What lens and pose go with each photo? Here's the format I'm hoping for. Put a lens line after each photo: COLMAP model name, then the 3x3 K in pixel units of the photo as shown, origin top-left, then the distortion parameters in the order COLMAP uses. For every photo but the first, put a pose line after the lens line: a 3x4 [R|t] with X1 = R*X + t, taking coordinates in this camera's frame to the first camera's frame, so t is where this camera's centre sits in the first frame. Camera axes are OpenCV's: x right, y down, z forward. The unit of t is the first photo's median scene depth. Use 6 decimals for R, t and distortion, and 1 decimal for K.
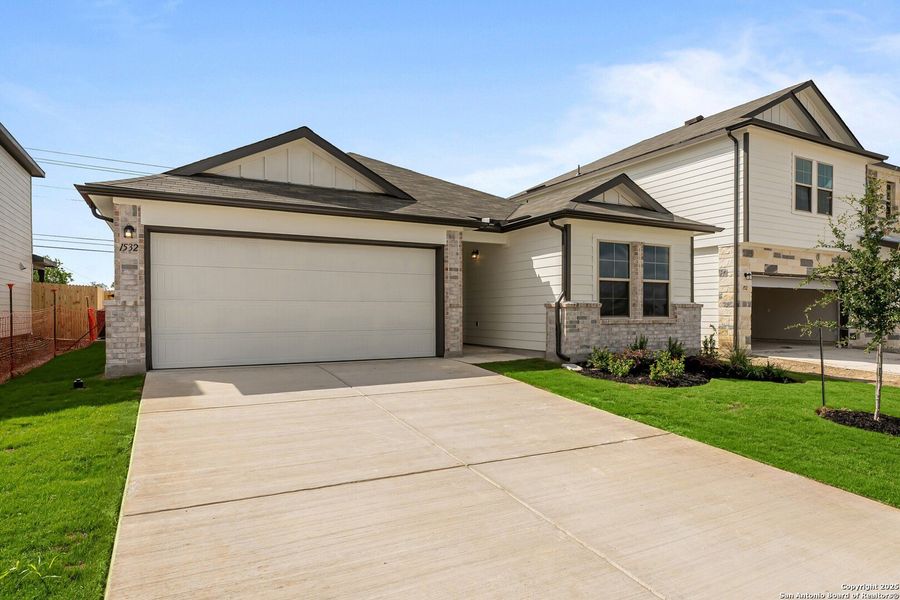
lens RADIAL K [[422.3, 0, 422.6], [0, 422.3, 302.2], [0, 0, 1]] dist [0.000637, 0.000094]
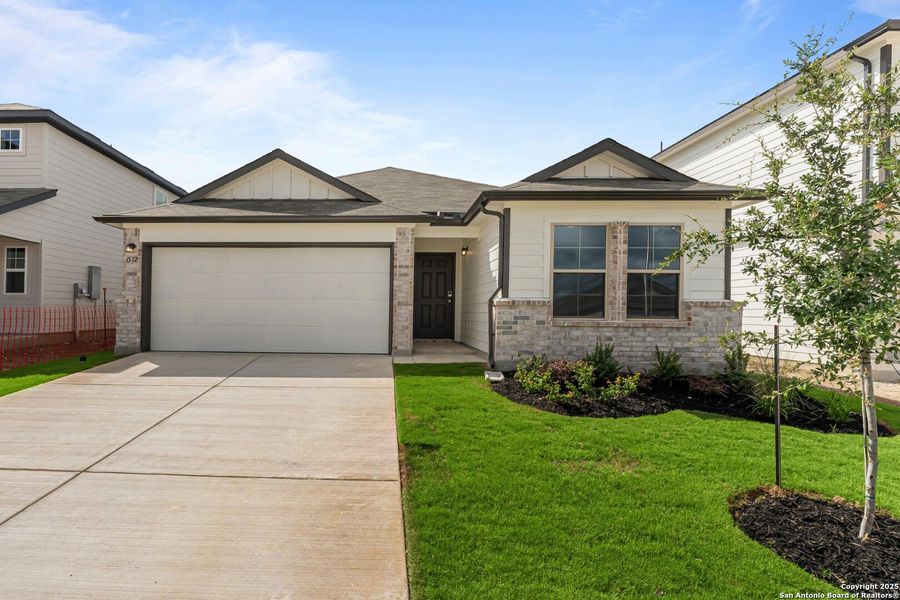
lens RADIAL K [[362.7, 0, 450.0], [0, 362.7, 300.0], [0, 0, 1]] dist [-0.002423, 0.000014]
pose [[0.908778, -0.003555, -0.417264, 0.528801], [0.000322, 0.999969, -0.007817, 0.007012], [0.417279, 0.006970, 0.908752, 0.275957]]
